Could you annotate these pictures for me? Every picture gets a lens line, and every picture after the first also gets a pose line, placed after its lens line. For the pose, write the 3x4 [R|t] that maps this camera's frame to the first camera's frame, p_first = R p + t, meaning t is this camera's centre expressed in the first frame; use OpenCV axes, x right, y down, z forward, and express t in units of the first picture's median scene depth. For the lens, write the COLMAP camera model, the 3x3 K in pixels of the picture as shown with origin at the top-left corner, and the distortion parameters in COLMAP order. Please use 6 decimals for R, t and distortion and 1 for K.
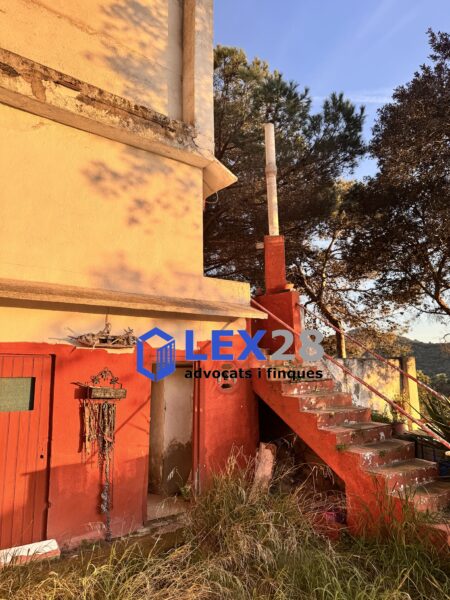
lens RADIAL K [[418.2, 0, 225.0], [0, 418.2, 300.0], [0, 0, 1]] dist [0.002002, 0.000997]
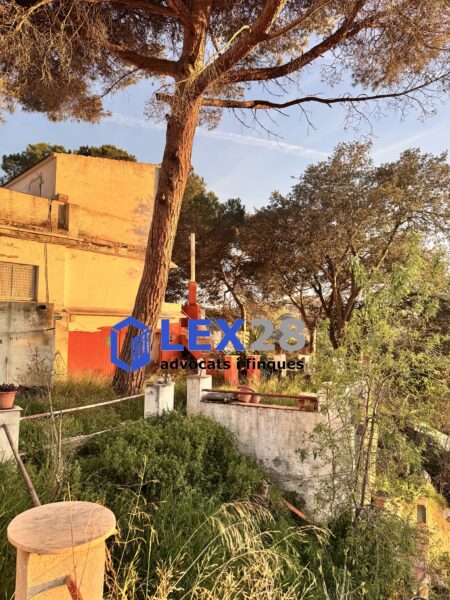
lens RADIAL K [[418.2, 0, 225.0], [0, 418.2, 300.0], [0, 0, 1]] dist [0.002002, 0.000997]
pose [[0.990213, 0.037263, 0.134494, -0.023440], [-0.048729, 0.995358, 0.082996, -0.310022], [-0.130777, -0.088738, 0.987432, -1.701491]]
